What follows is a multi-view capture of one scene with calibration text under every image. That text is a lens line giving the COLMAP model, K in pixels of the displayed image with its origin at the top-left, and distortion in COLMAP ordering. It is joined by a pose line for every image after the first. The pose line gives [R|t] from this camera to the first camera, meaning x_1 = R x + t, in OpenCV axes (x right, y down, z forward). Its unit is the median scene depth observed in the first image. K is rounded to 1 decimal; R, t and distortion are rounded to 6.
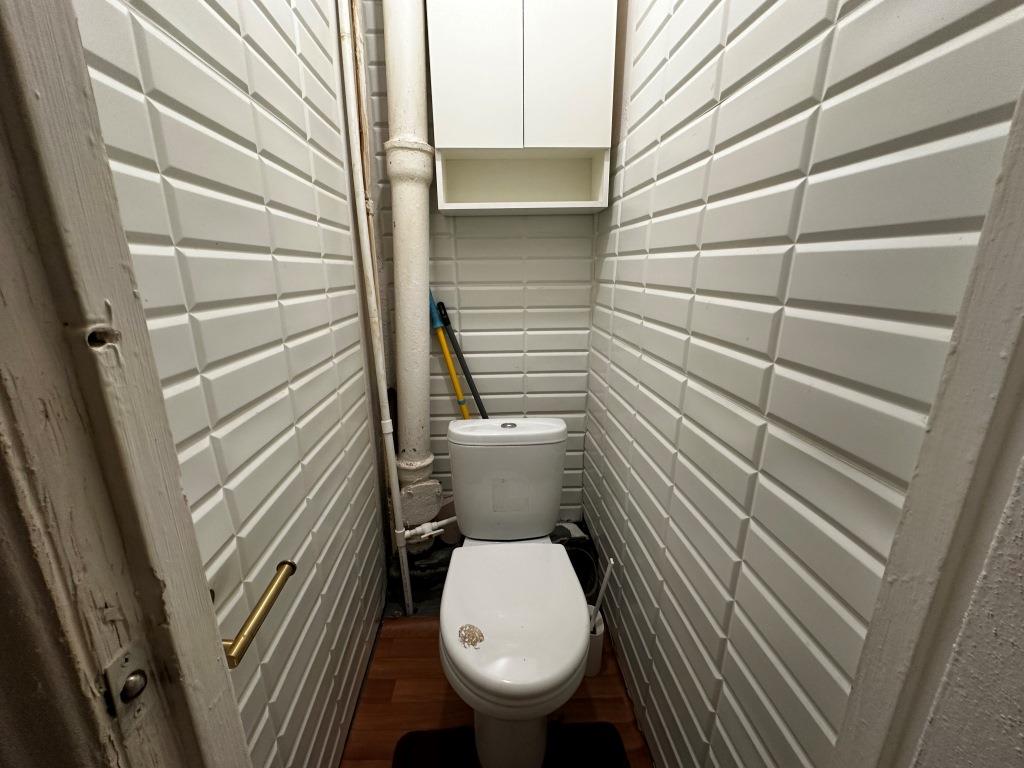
lens RADIAL K [[406.9, 0, 510.8], [0, 406.9, 389.3], [0, 0, 1]] dist [-0.003507, 0.000457]
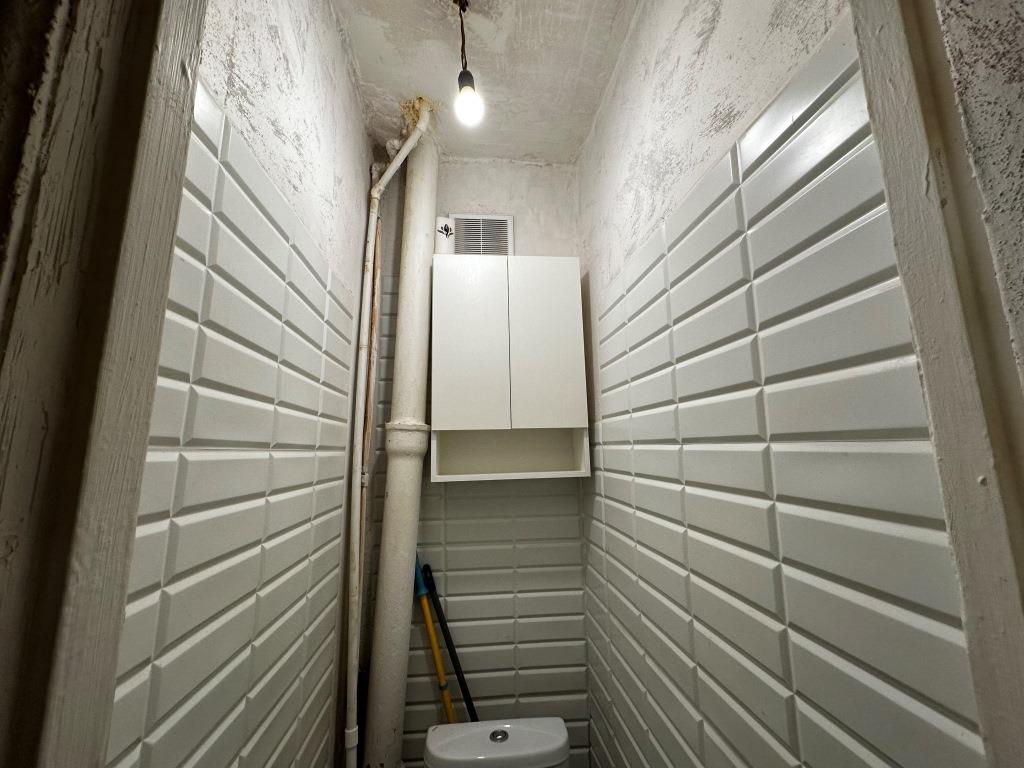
lens RADIAL K [[406.9, 0, 509.8], [0, 406.9, 389.6], [0, 0, 1]] dist [-0.003507, 0.000457]
pose [[0.999703, -0.002153, 0.024264, 0.001160], [0.011872, 0.912849, -0.408126, -0.191300], [-0.021271, 0.408293, 0.912603, -0.049370]]
